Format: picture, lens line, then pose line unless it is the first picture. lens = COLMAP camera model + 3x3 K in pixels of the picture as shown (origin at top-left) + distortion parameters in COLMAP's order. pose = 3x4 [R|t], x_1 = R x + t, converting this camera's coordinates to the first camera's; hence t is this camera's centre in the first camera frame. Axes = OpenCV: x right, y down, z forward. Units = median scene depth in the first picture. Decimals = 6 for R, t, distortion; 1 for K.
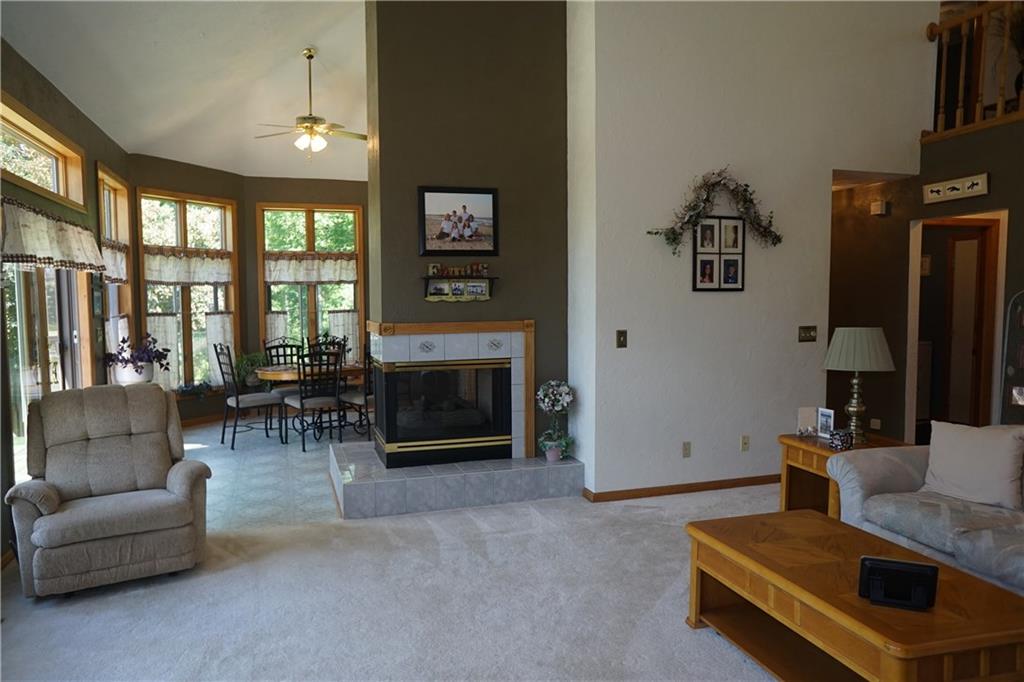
lens RADIAL K [[701.2, 0, 495.6], [0, 701.2, 339.9], [0, 0, 1]] dist [-0.005749, 0.004312]
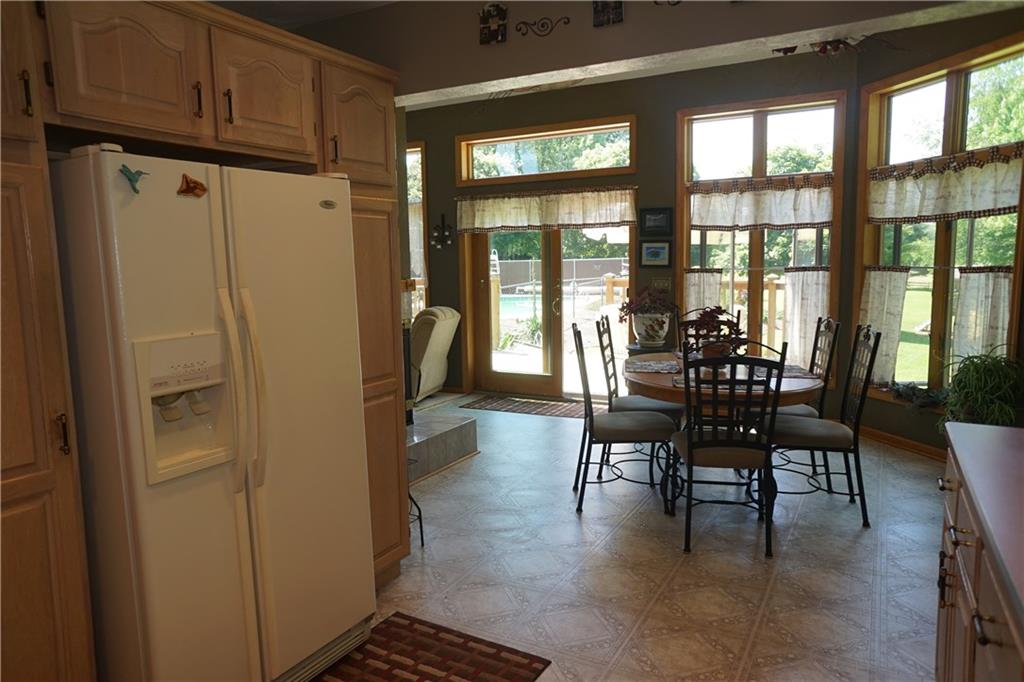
lens RADIAL K [[696.8, 0, 512.0], [0, 696.8, 341.0], [0, 0, 1]] dist [-0.006889, 0.001106]
pose [[-0.715314, 0.113752, -0.689482, 0.377665], [-0.013049, 0.984316, 0.175933, -0.124939], [0.698681, 0.134844, -0.702611, 1.892867]]
